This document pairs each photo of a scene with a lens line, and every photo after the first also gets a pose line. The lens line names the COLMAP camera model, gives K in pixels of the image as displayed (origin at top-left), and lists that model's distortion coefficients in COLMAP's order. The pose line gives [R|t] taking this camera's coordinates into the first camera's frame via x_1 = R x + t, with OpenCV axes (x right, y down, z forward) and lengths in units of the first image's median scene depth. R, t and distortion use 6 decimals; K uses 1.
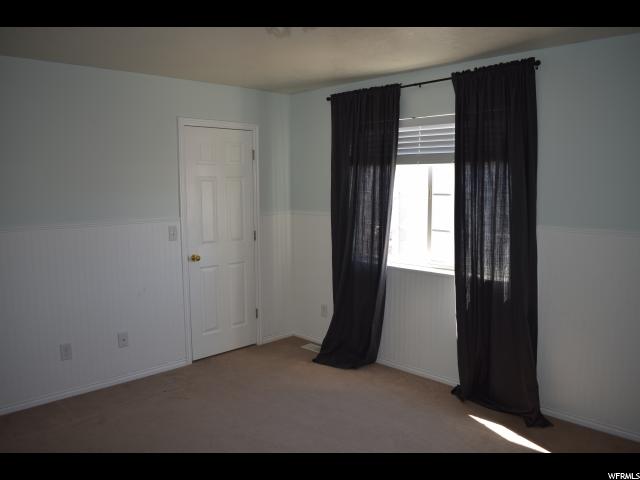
lens RADIAL K [[503.9, 0, 309.7], [0, 503.9, 237.3], [0, 0, 1]] dist [-0.074418, 0.000728]
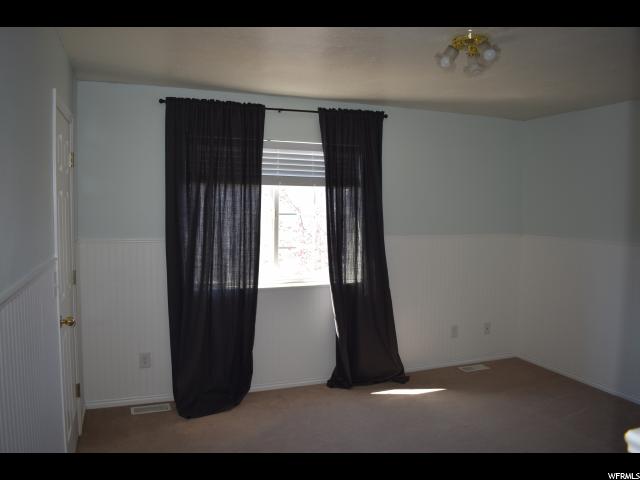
lens RADIAL K [[503.9, 0, 309.7], [0, 503.9, 237.3], [0, 0, 1]] dist [-0.074418, 0.000728]
pose [[0.418878, -0.047022, 0.906824, -0.715936], [0.082420, 0.996505, 0.013601, -0.046935], [-0.904294, 0.069043, 0.421290, 0.508327]]
